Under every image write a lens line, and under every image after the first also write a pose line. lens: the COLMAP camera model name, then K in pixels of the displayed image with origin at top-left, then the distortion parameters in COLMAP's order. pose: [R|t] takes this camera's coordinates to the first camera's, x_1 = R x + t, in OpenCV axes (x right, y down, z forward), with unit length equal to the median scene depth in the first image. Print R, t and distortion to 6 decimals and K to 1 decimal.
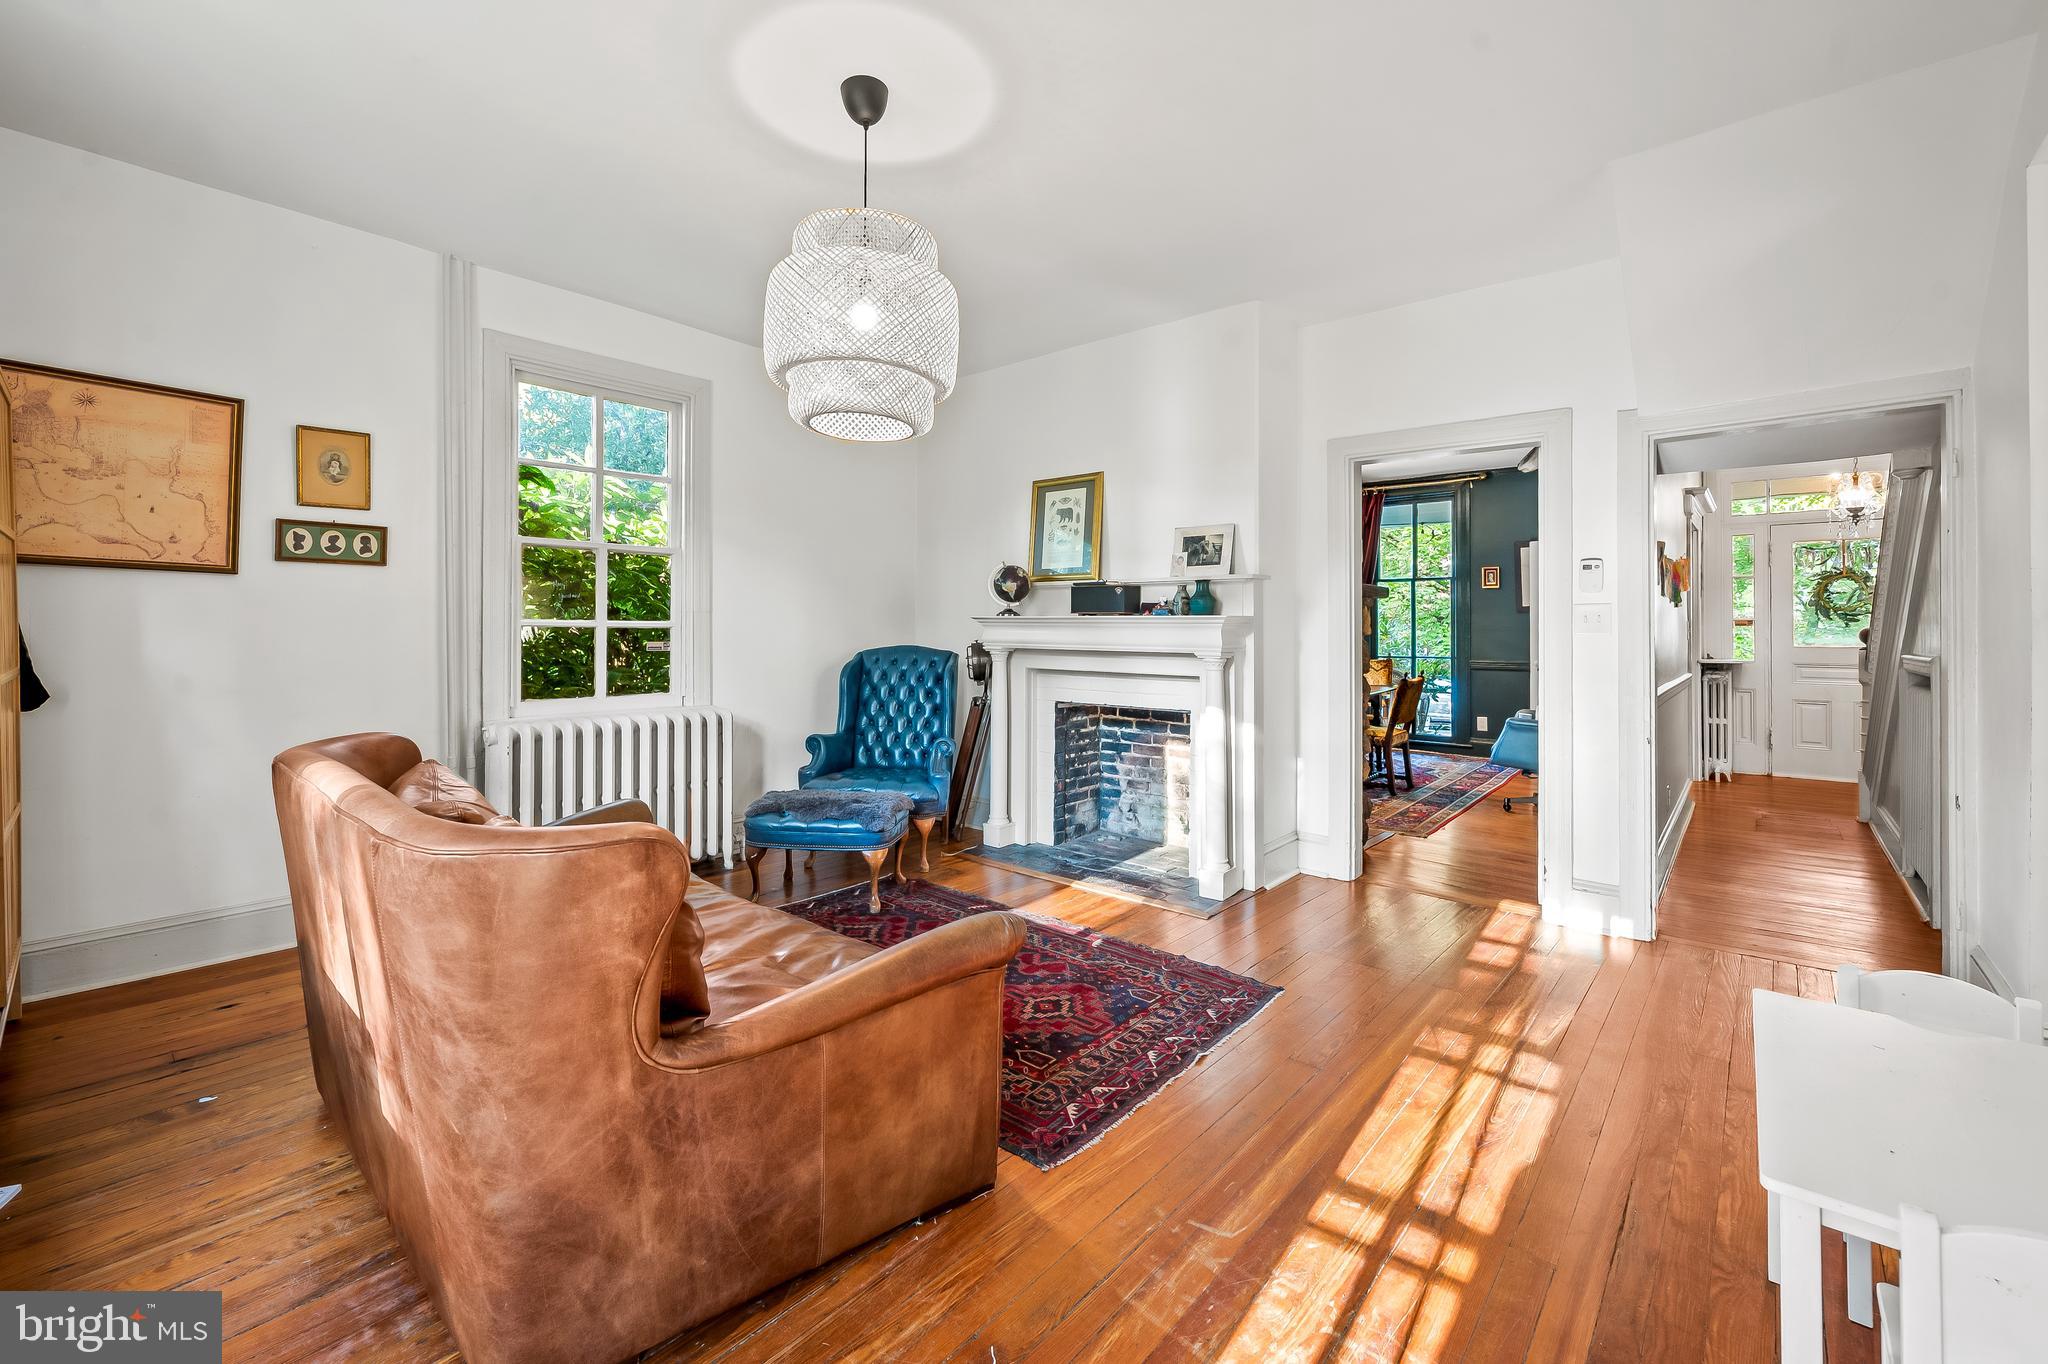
lens RADIAL K [[845.8, 0, 1024.1], [0, 845.8, 627.0], [0, 0, 1]] dist [-0.000112, -0.000449]
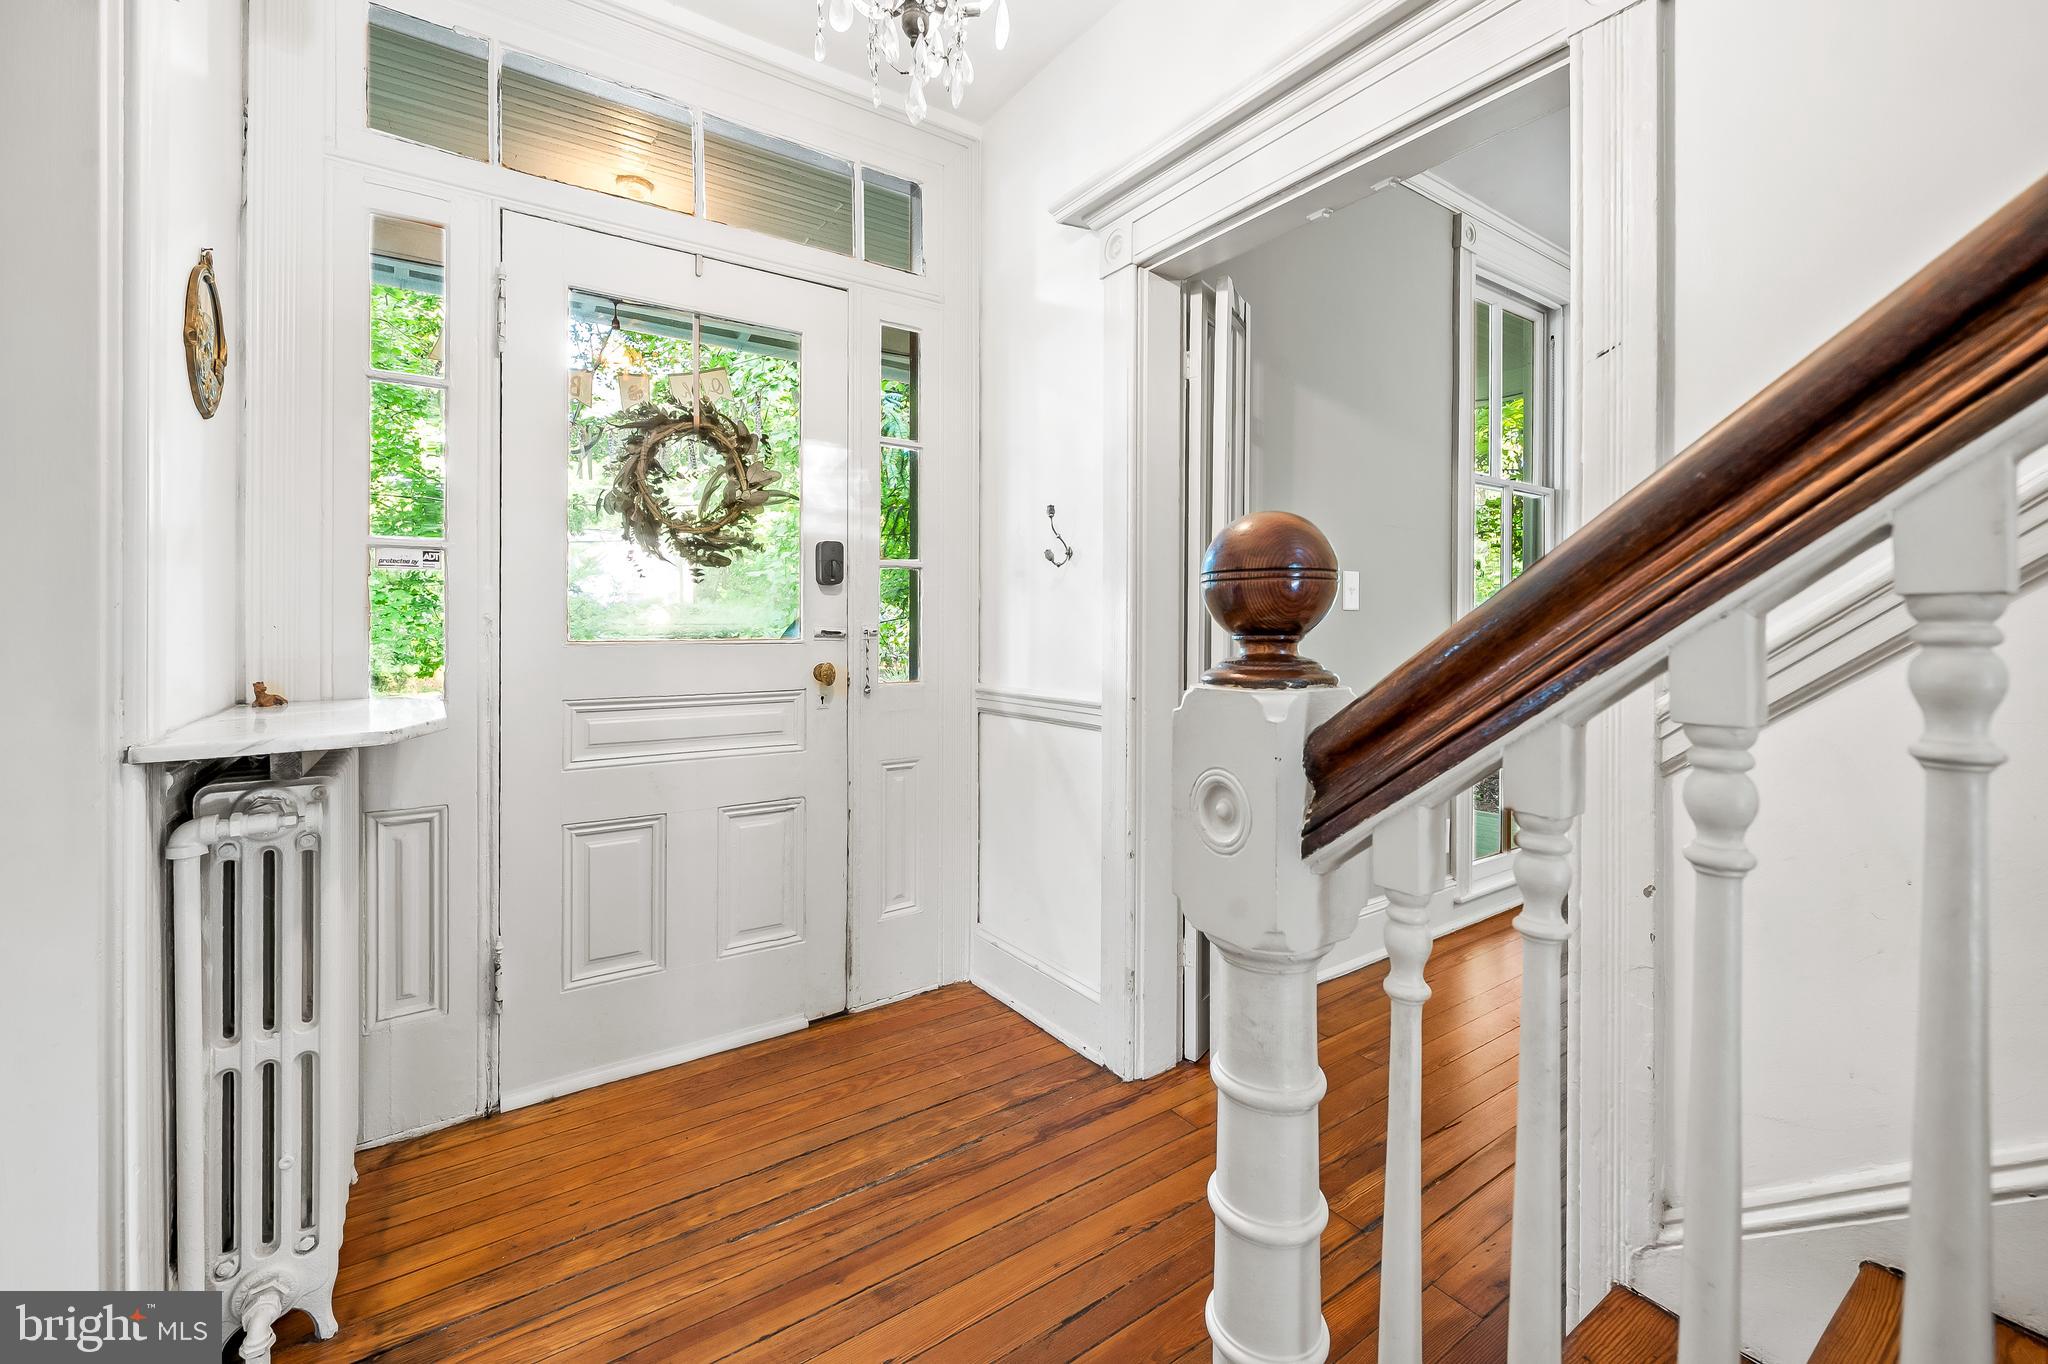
lens RADIAL K [[845.8, 0, 1019.0], [0, 845.8, 615.9], [0, 0, 1]] dist [-0.000112, -0.000449]
pose [[0.249240, 0.000329, 0.968442, 0.674825], [-0.007845, 0.999968, 0.001679, 0.012215], [-0.968410, -0.008016, 0.249235, 0.785817]]
